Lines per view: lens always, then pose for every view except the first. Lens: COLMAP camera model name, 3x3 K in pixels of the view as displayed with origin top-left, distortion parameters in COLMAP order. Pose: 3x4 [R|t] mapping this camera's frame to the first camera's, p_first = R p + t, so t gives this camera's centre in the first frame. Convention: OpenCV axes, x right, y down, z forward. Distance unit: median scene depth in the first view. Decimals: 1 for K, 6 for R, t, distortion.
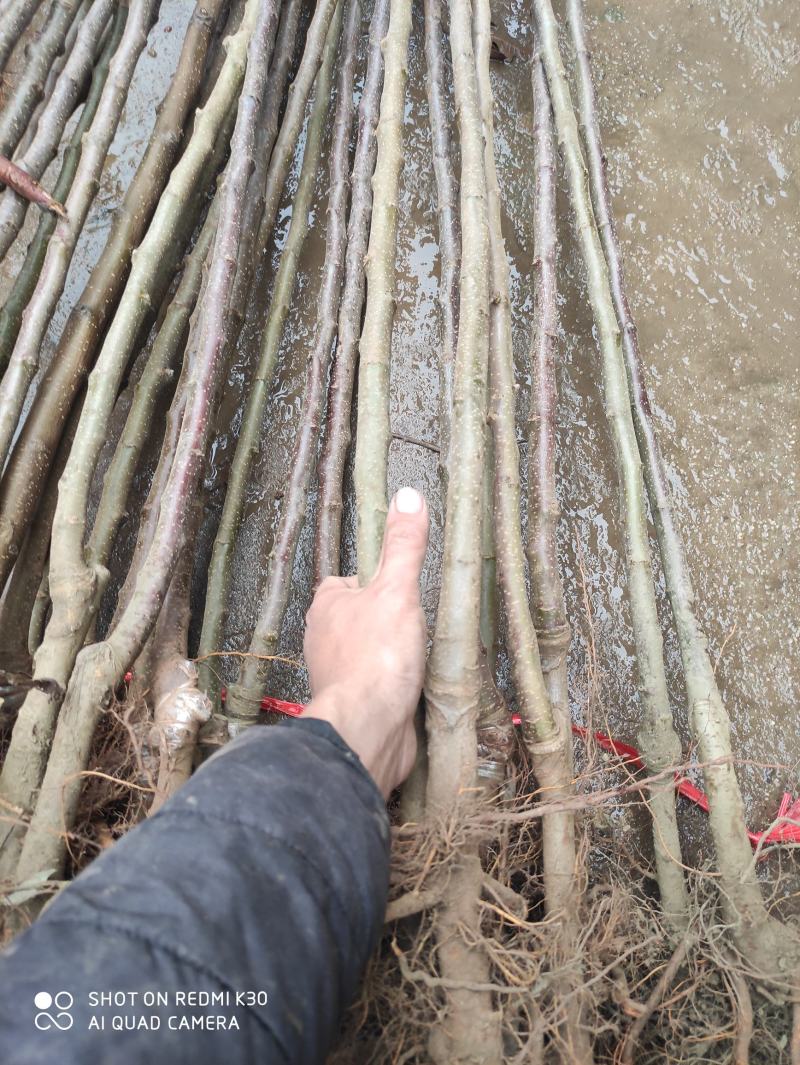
lens RADIAL K [[788.4, 0, 400.0], [0, 788.4, 532.5], [0, 0, 1]] dist [0.000664, -0.013293]
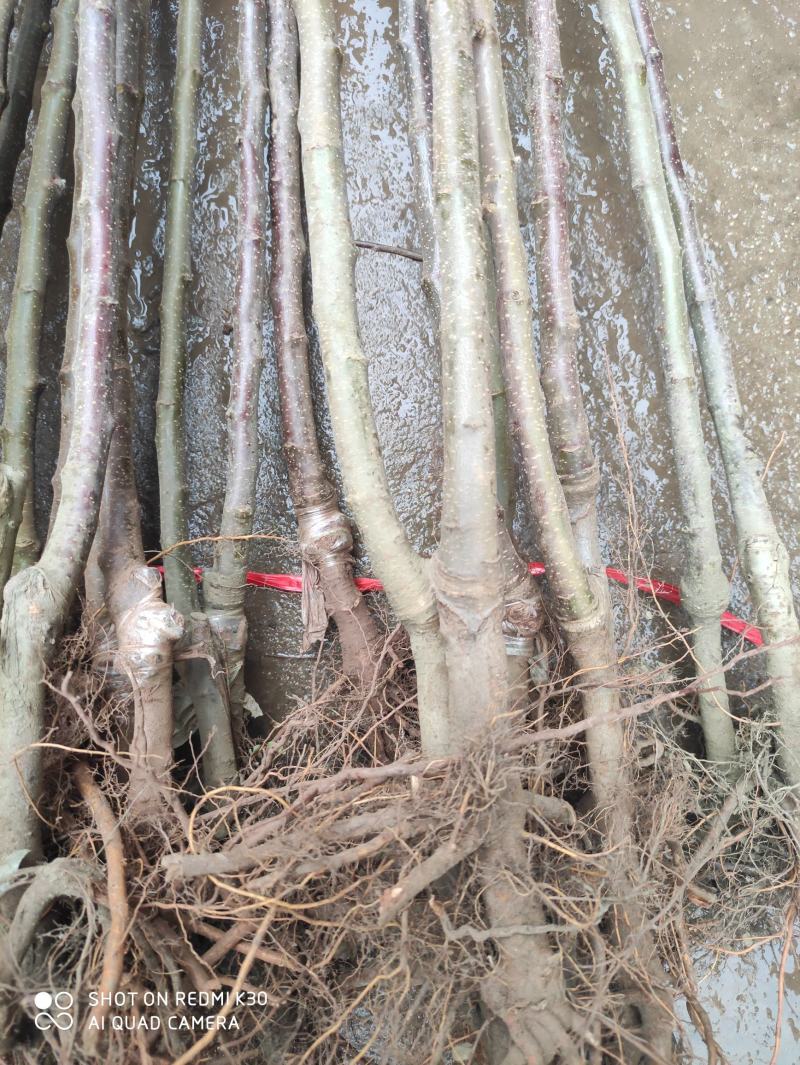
lens RADIAL K [[788.4, 0, 400.0], [0, 788.4, 532.5], [0, 0, 1]] dist [0.000664, -0.013293]
pose [[0.993979, -0.109436, 0.005422, -0.003797], [0.103730, 0.955791, 0.275143, -0.053725], [-0.035293, -0.272924, 0.961388, 0.156595]]
